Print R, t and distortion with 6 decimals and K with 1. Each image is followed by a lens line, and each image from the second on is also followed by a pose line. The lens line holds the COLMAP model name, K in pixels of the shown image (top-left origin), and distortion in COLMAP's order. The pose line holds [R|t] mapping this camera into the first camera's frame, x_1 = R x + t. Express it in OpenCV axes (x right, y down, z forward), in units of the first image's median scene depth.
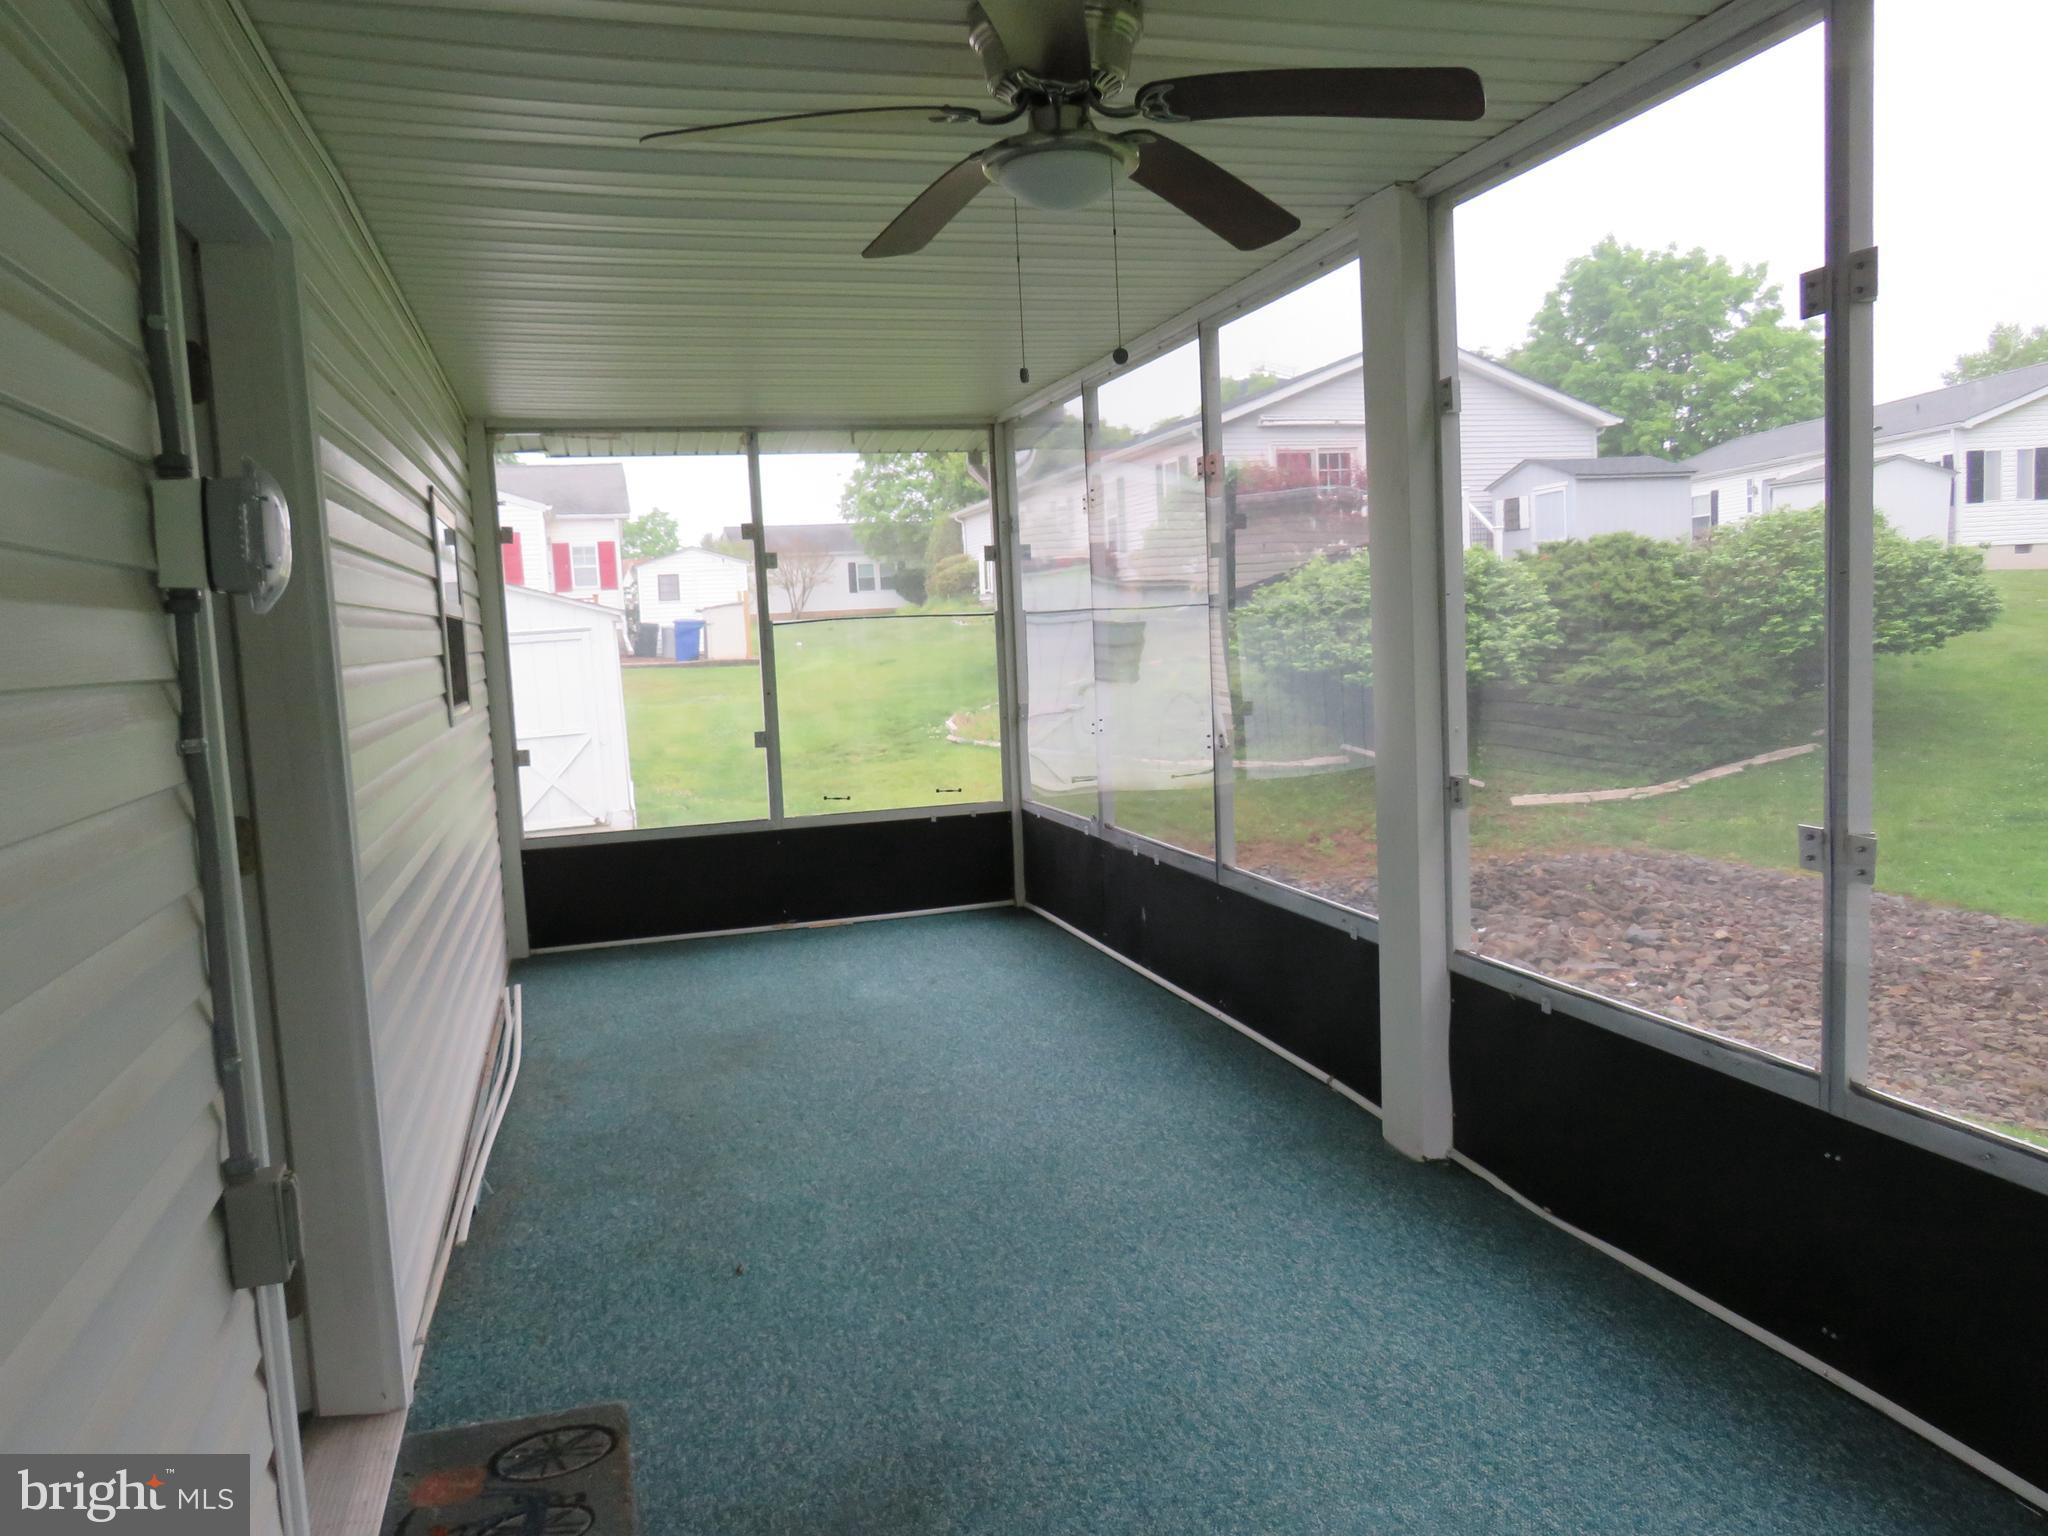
lens RADIAL K [[1475.9, 0, 1024.0], [0, 1475.9, 768.0], [0, 0, 1]] dist [-0.019885, -0.004349]
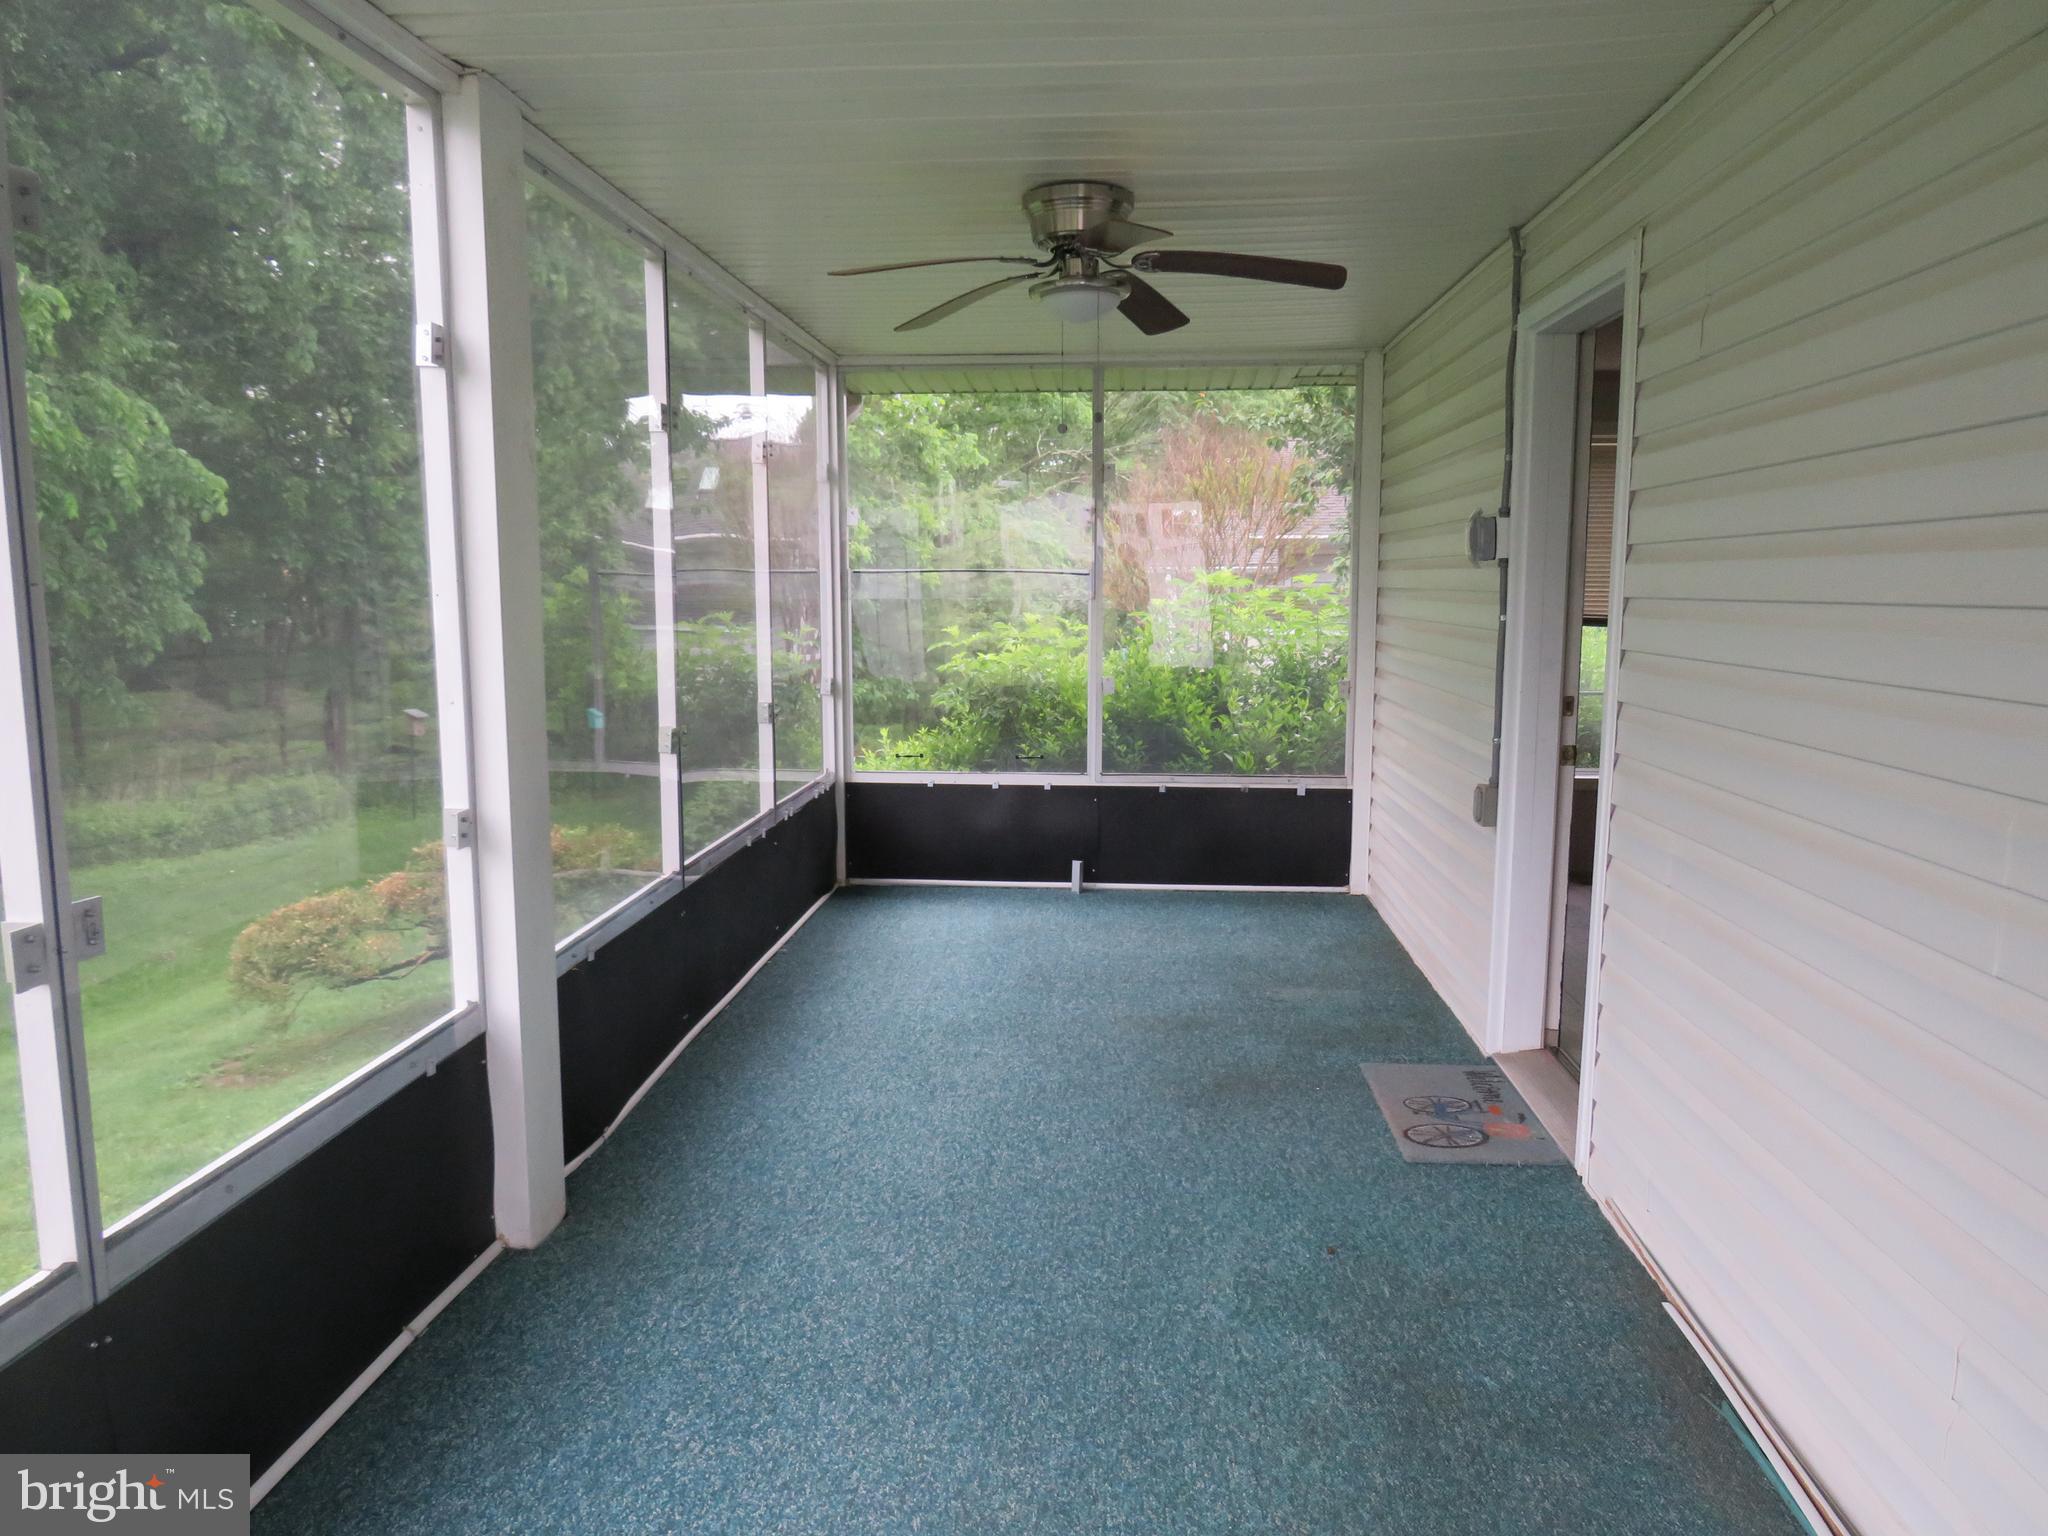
lens RADIAL K [[1475.9, 0, 1024.0], [0, 1475.9, 768.0], [0, 0, 1]] dist [-0.019885, -0.004349]
pose [[-0.936684, -0.005098, 0.350138, -0.339710], [0.069817, 0.977100, 0.200999, -0.174860], [-0.343144, 0.212718, -0.914879, 1.874843]]
